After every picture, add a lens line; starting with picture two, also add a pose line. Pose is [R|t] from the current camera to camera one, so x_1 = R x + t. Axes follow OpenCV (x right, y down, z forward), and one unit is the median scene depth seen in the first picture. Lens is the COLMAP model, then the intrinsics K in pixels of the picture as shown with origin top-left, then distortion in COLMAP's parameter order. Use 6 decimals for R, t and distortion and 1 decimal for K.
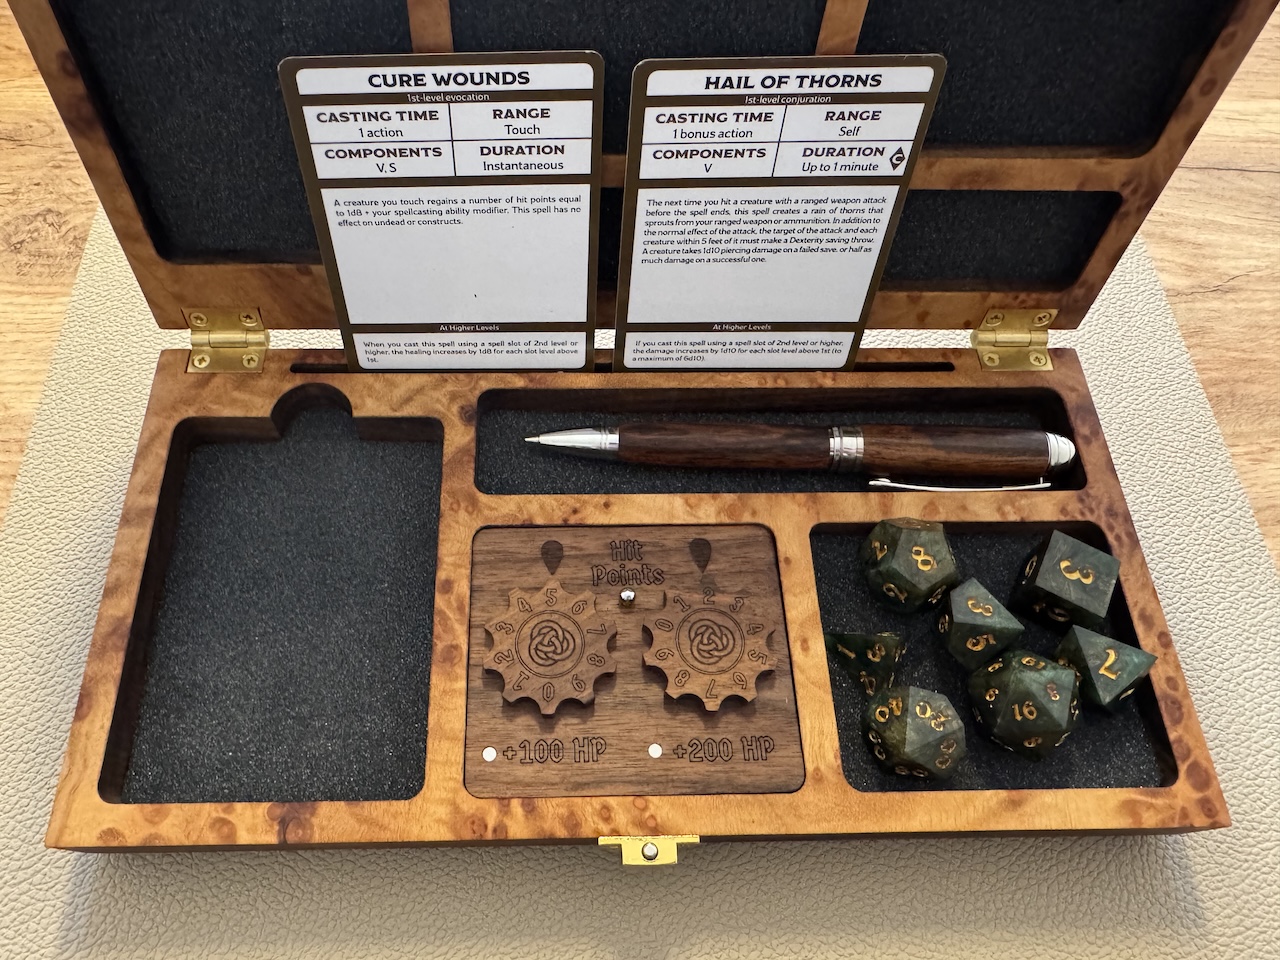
lens RADIAL K [[1056.0, 0, 595.1], [0, 1056.0, 474.4], [0, 0, 1]] dist [0.006693, 0.002913]
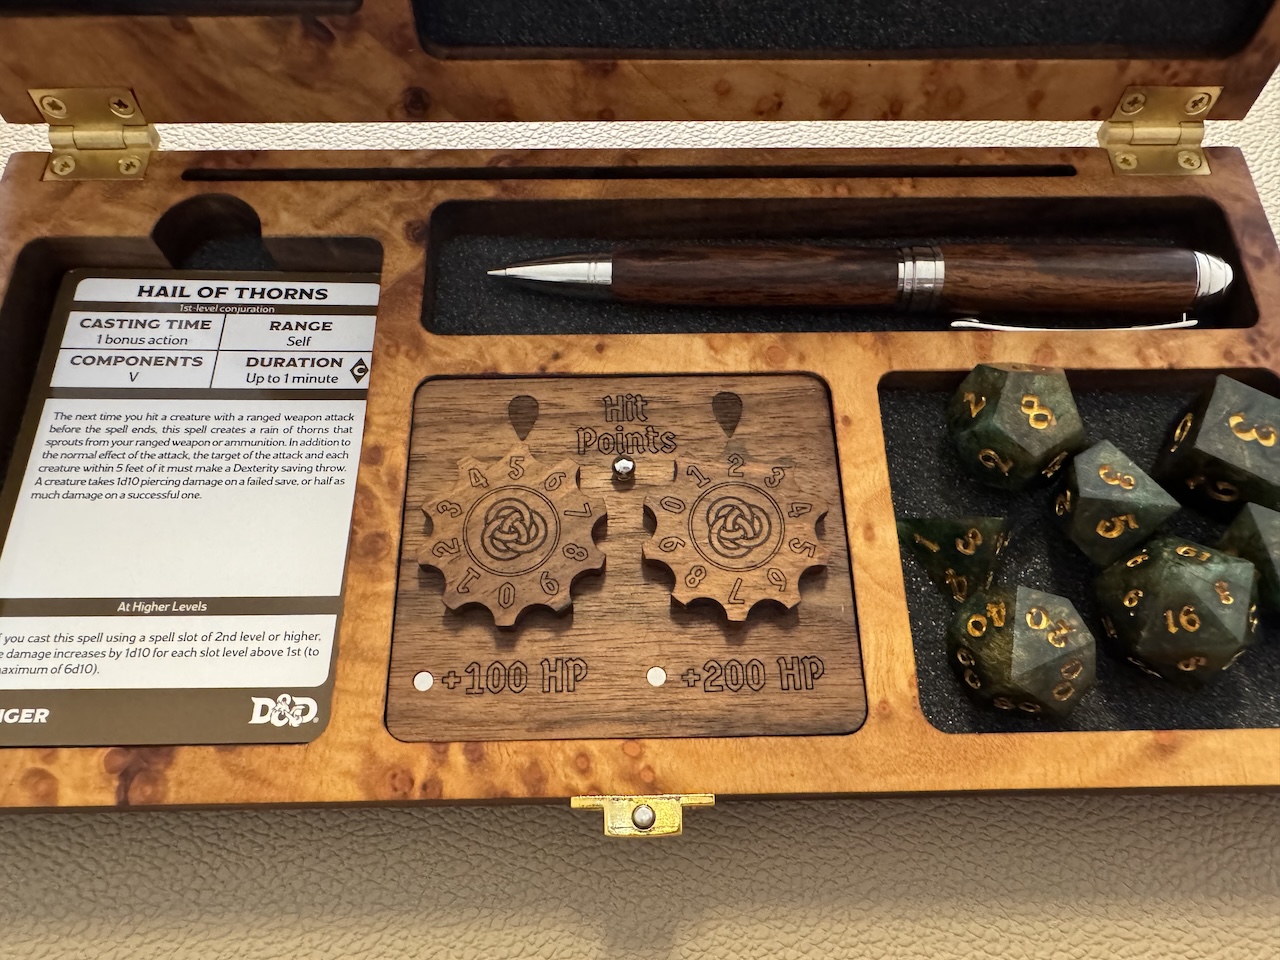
lens RADIAL K [[1112.6, 0, 640.0], [0, 1112.6, 480.0], [0, 0, 1]] dist [0.004619, 0.007152]
pose [[0.999911, -0.002905, -0.012993, 0.053321], [0.003781, 0.997685, 0.067895, 0.074794], [0.012765, -0.067938, 0.997608, 0.248622]]
